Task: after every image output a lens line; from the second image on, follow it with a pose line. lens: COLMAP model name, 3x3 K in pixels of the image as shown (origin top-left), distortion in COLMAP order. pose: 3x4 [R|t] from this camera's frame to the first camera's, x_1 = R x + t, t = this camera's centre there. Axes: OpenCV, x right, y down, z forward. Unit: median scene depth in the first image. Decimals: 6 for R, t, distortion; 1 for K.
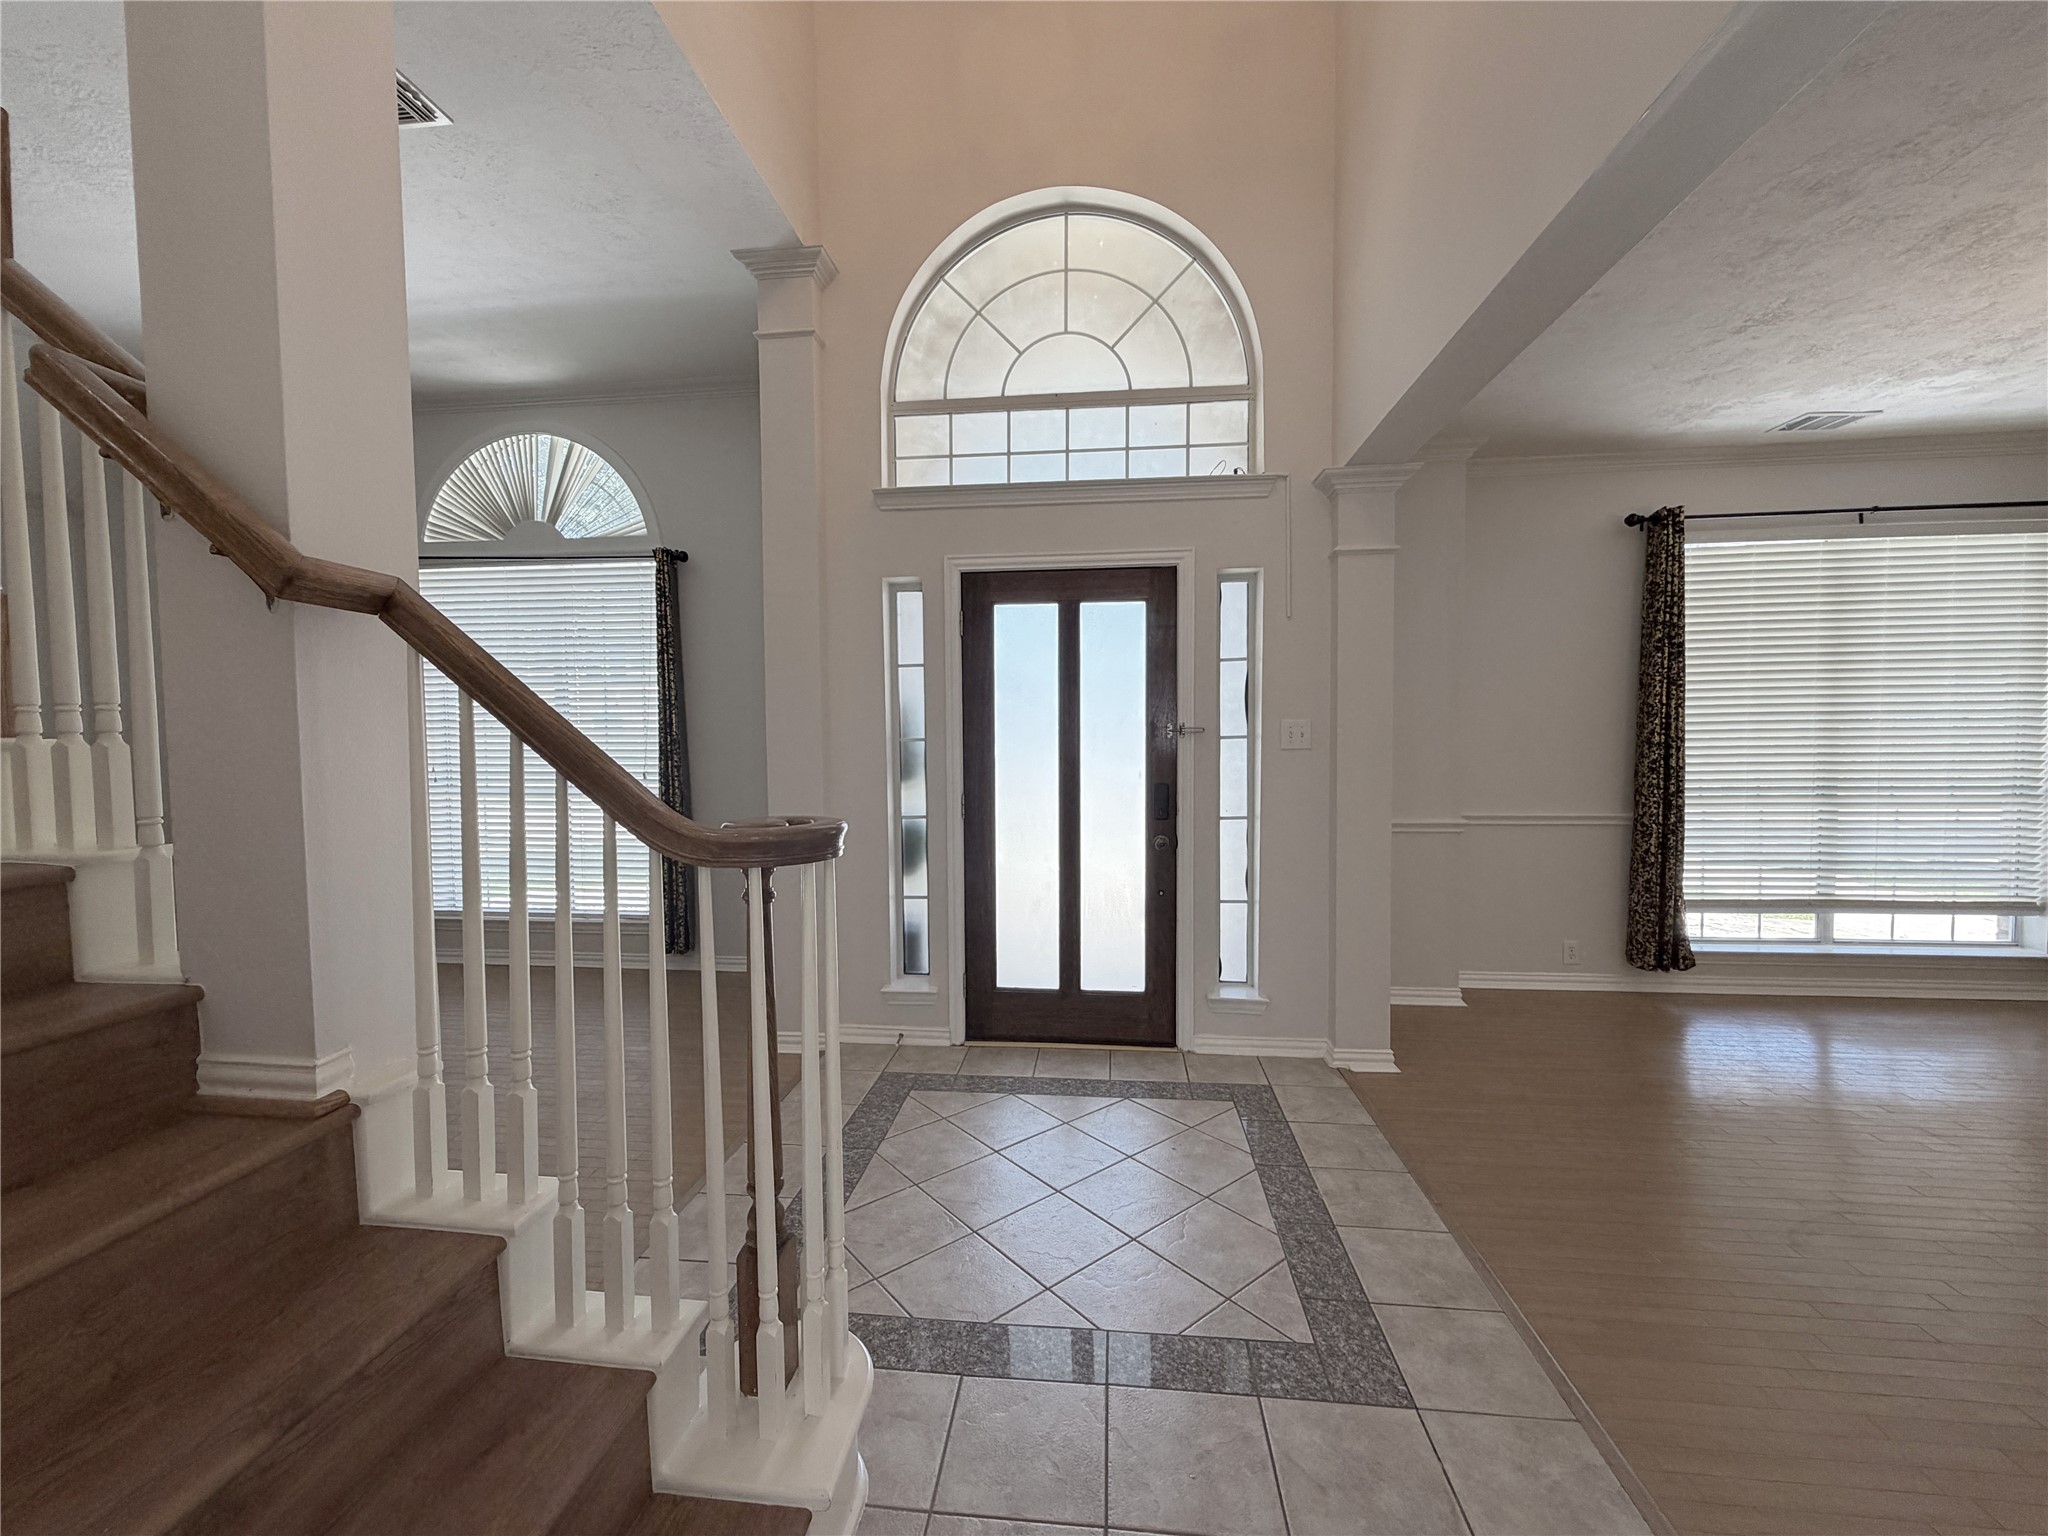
lens RADIAL K [[817.8, 0, 1016.2], [0, 817.8, 769.9], [0, 0, 1]] dist [-0.000866, 0.000262]
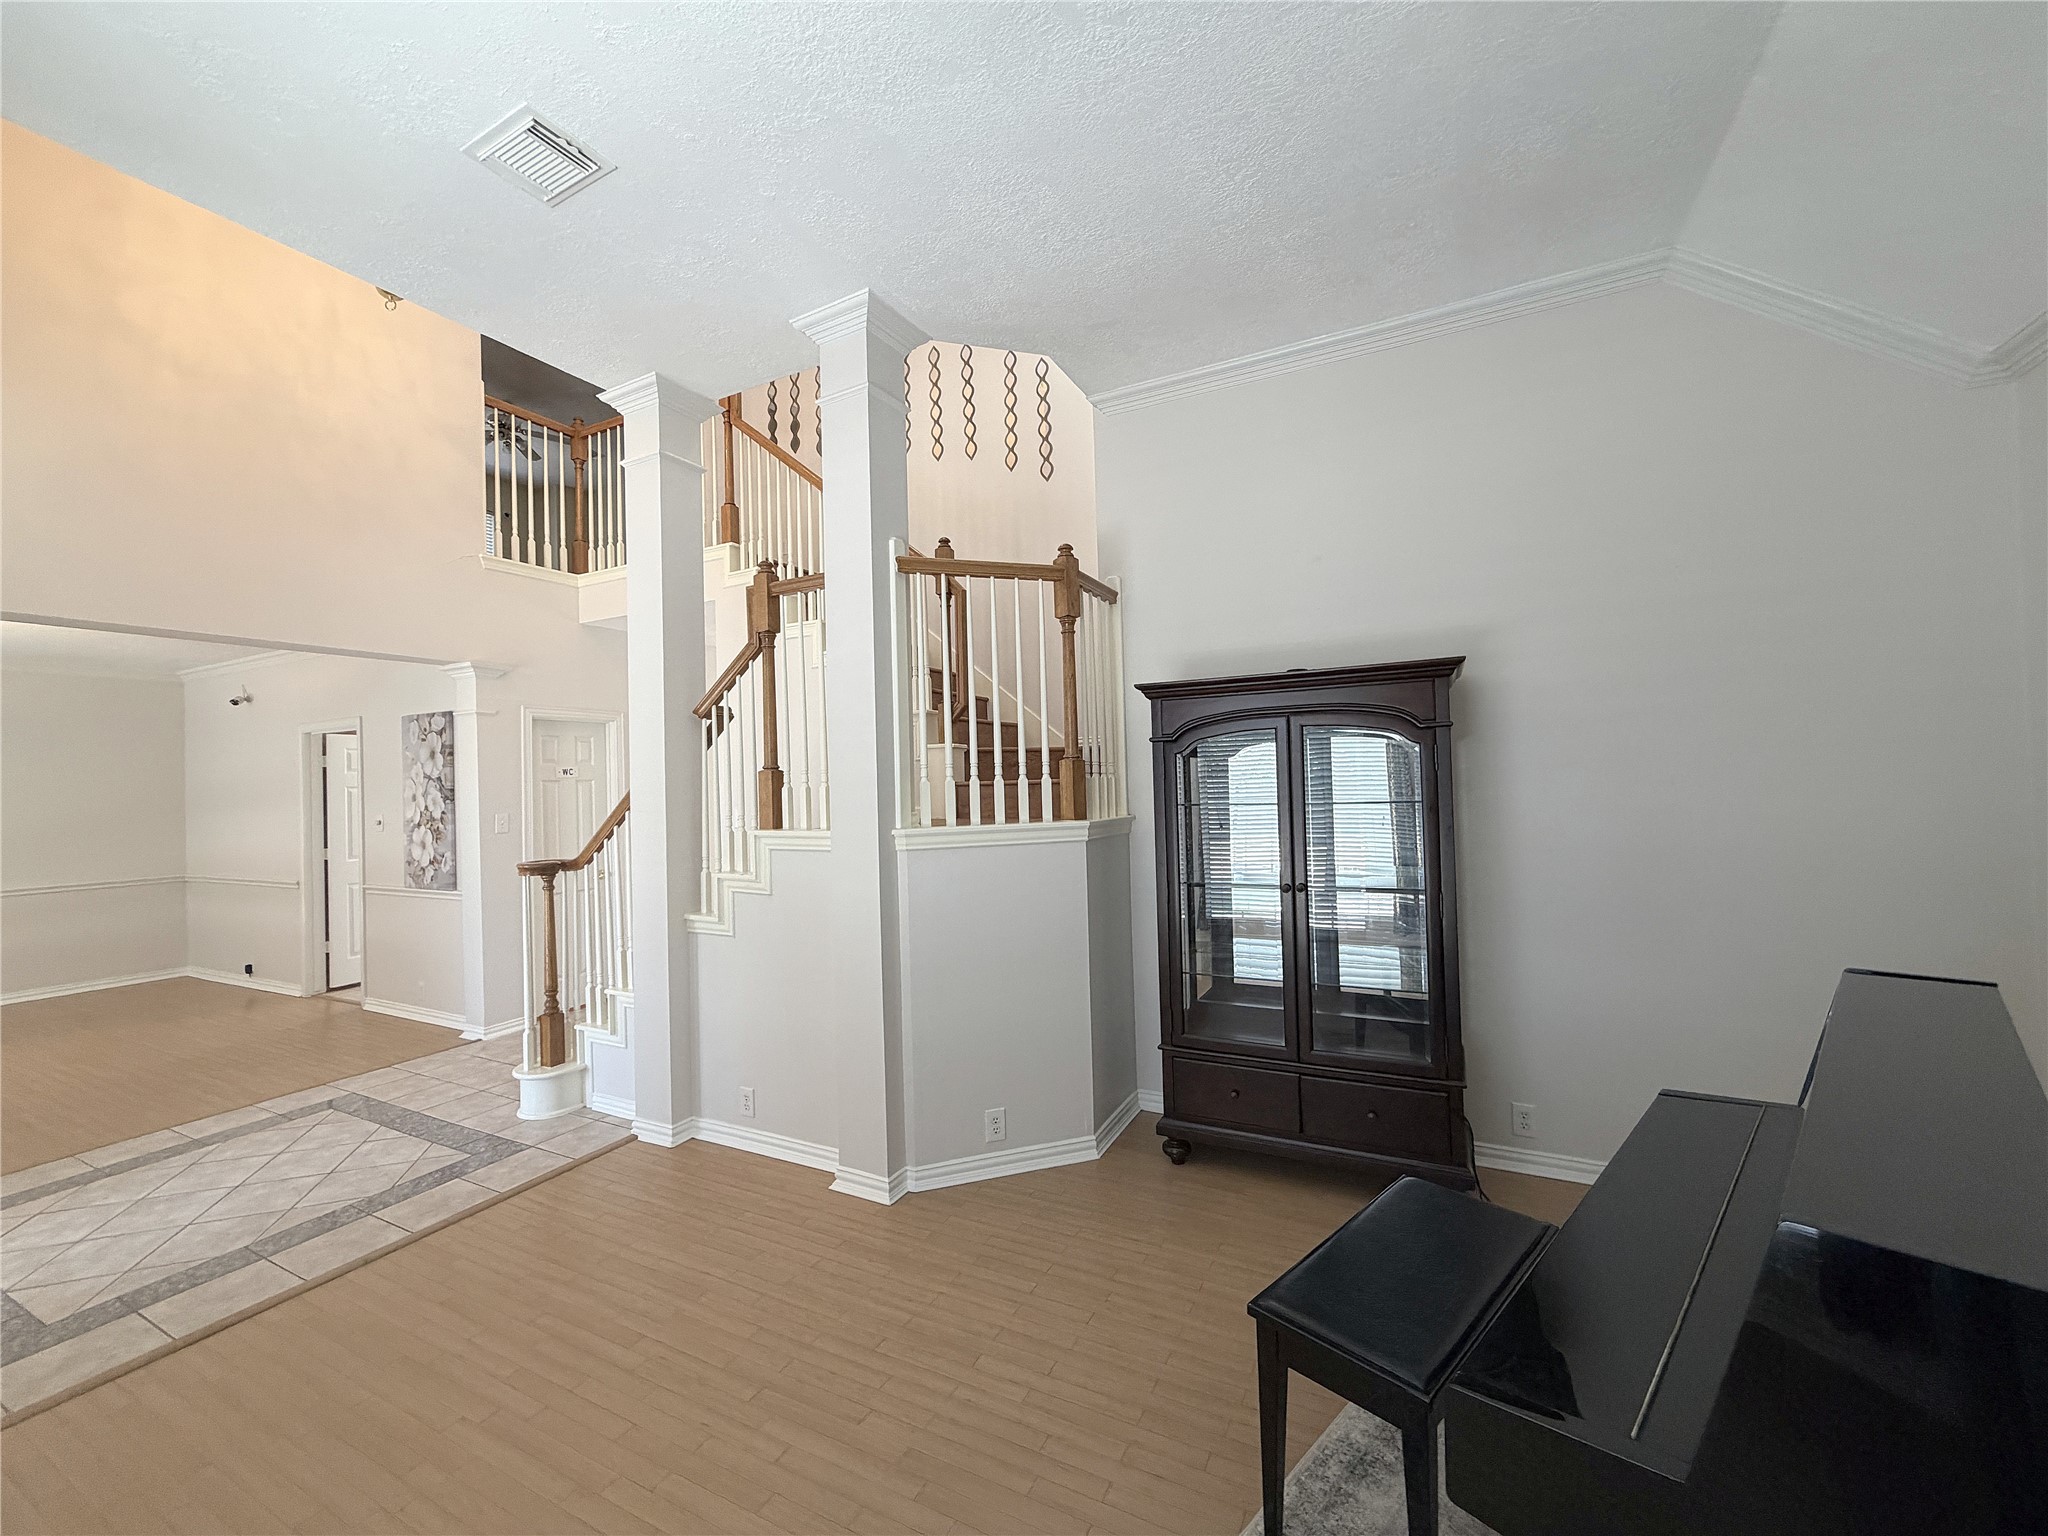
lens RADIAL K [[805.5, 0, 1024.0], [0, 805.5, 768.0], [0, 0, 1]] dist [-0.000519, 0.000149]
pose [[-0.935902, 0.041092, 0.349856, -1.133191], [0.052411, 0.998362, 0.022941, -0.095600], [-0.348340, 0.039807, -0.936523, 1.202999]]
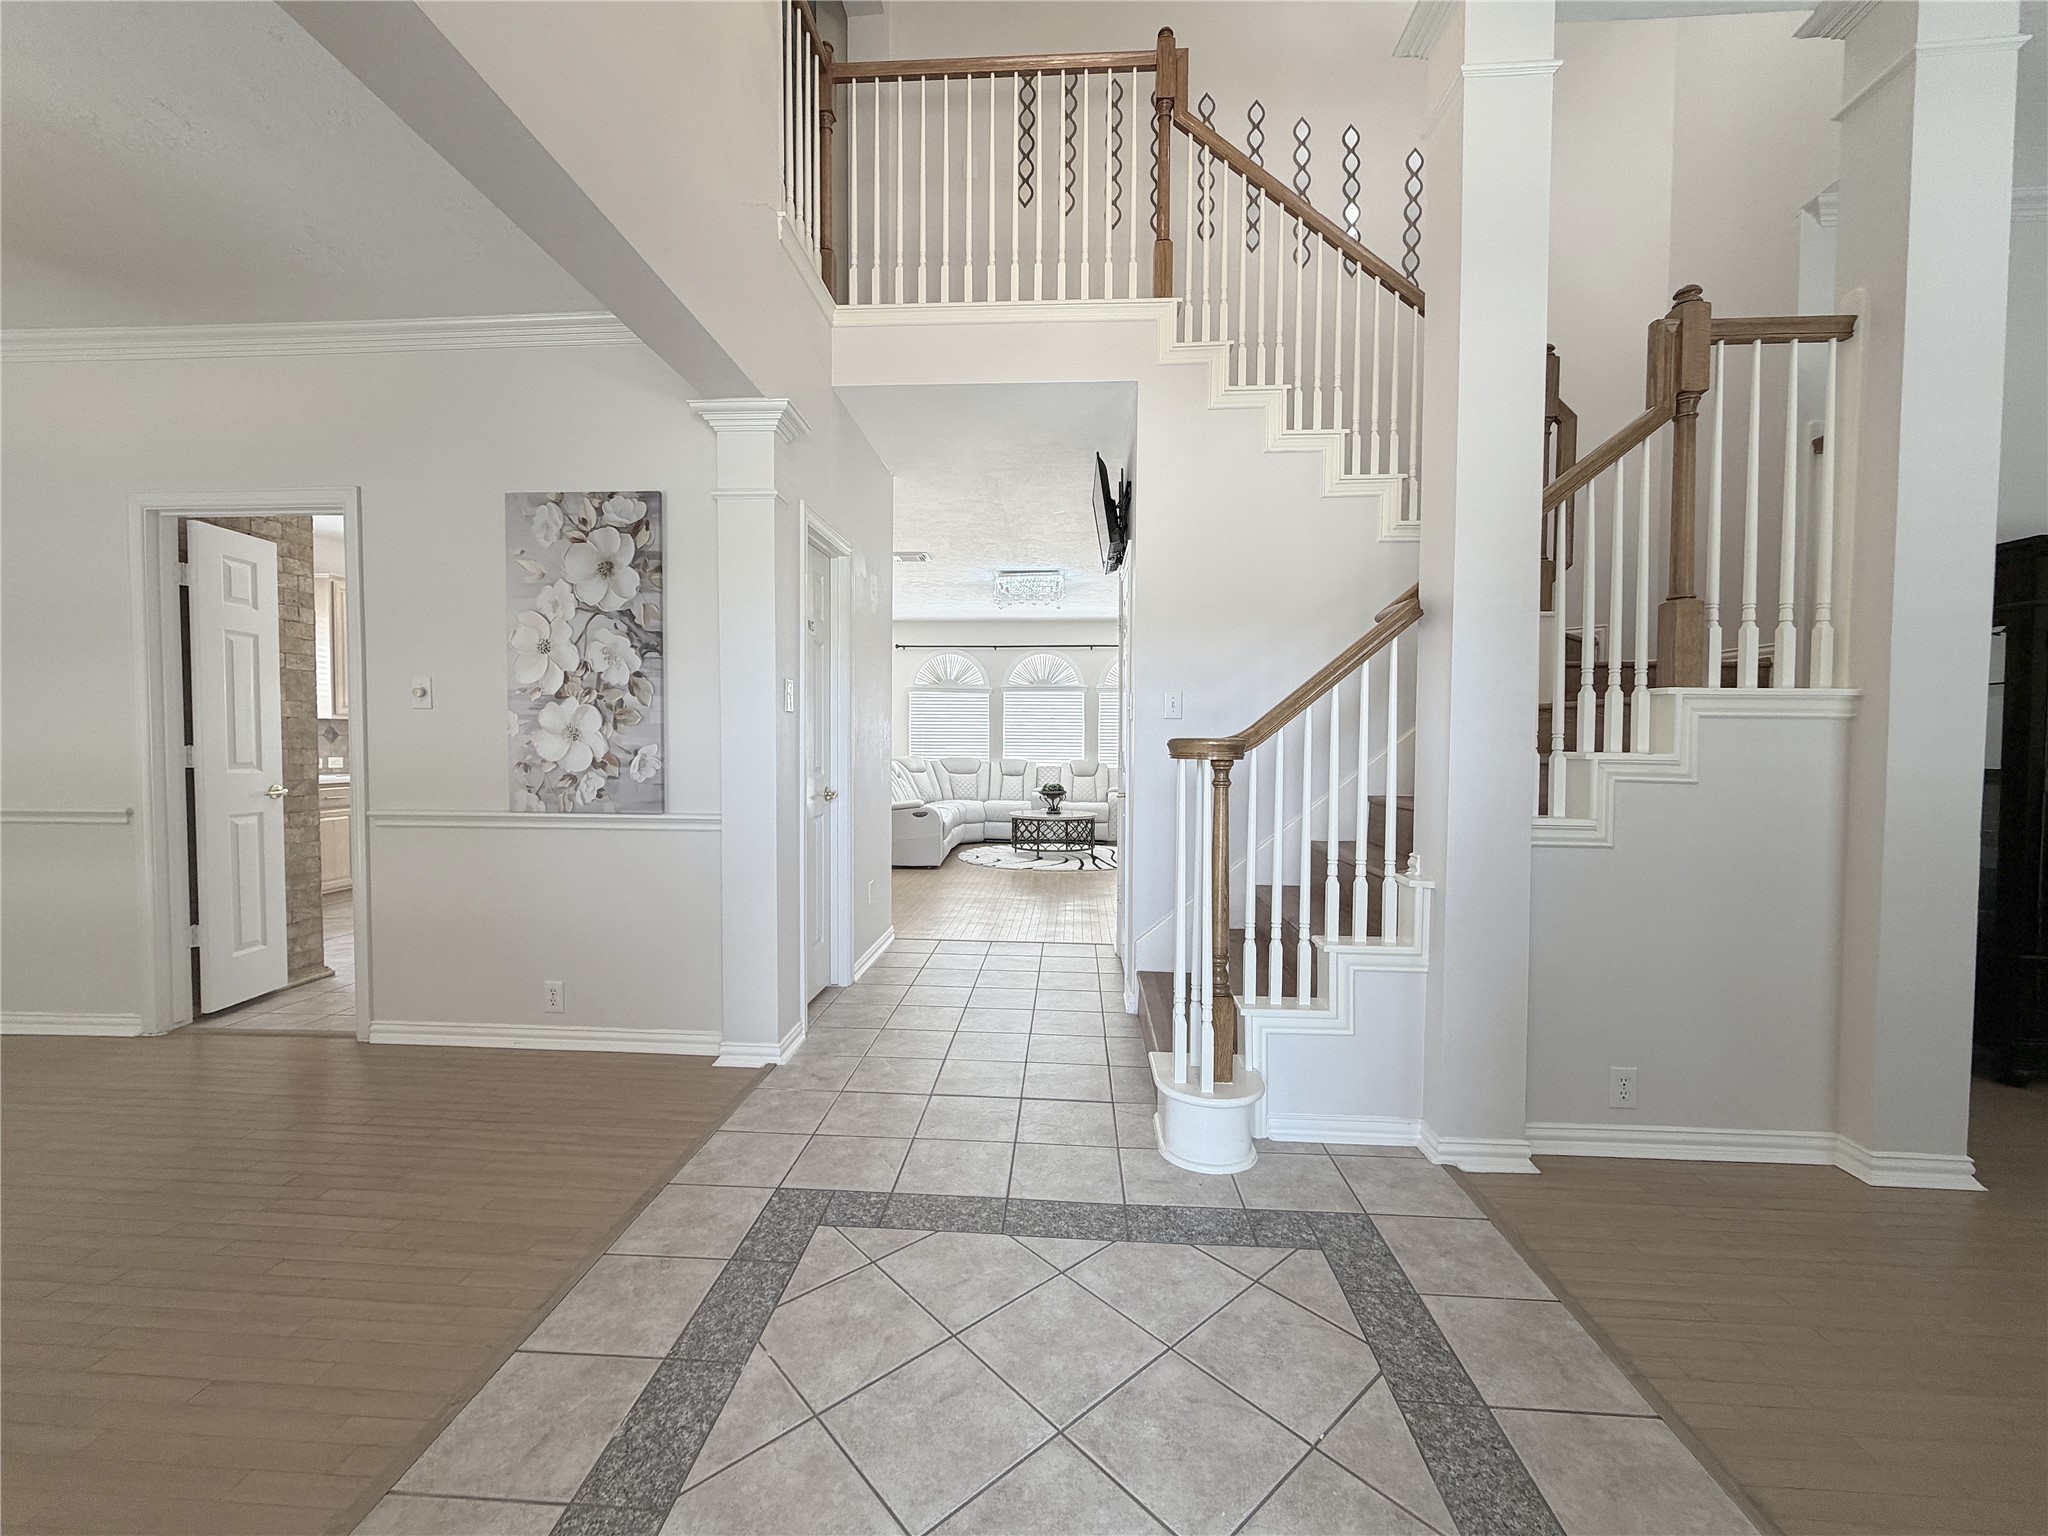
lens RADIAL K [[817.8, 0, 1016.2], [0, 817.8, 769.9], [0, 0, 1]] dist [-0.000866, 0.000262]
pose [[-0.998712, 0.004636, -0.050521, 0.075401], [0.000495, 0.996659, 0.081673, -0.004189], [0.050731, 0.081542, -0.995378, 1.048120]]
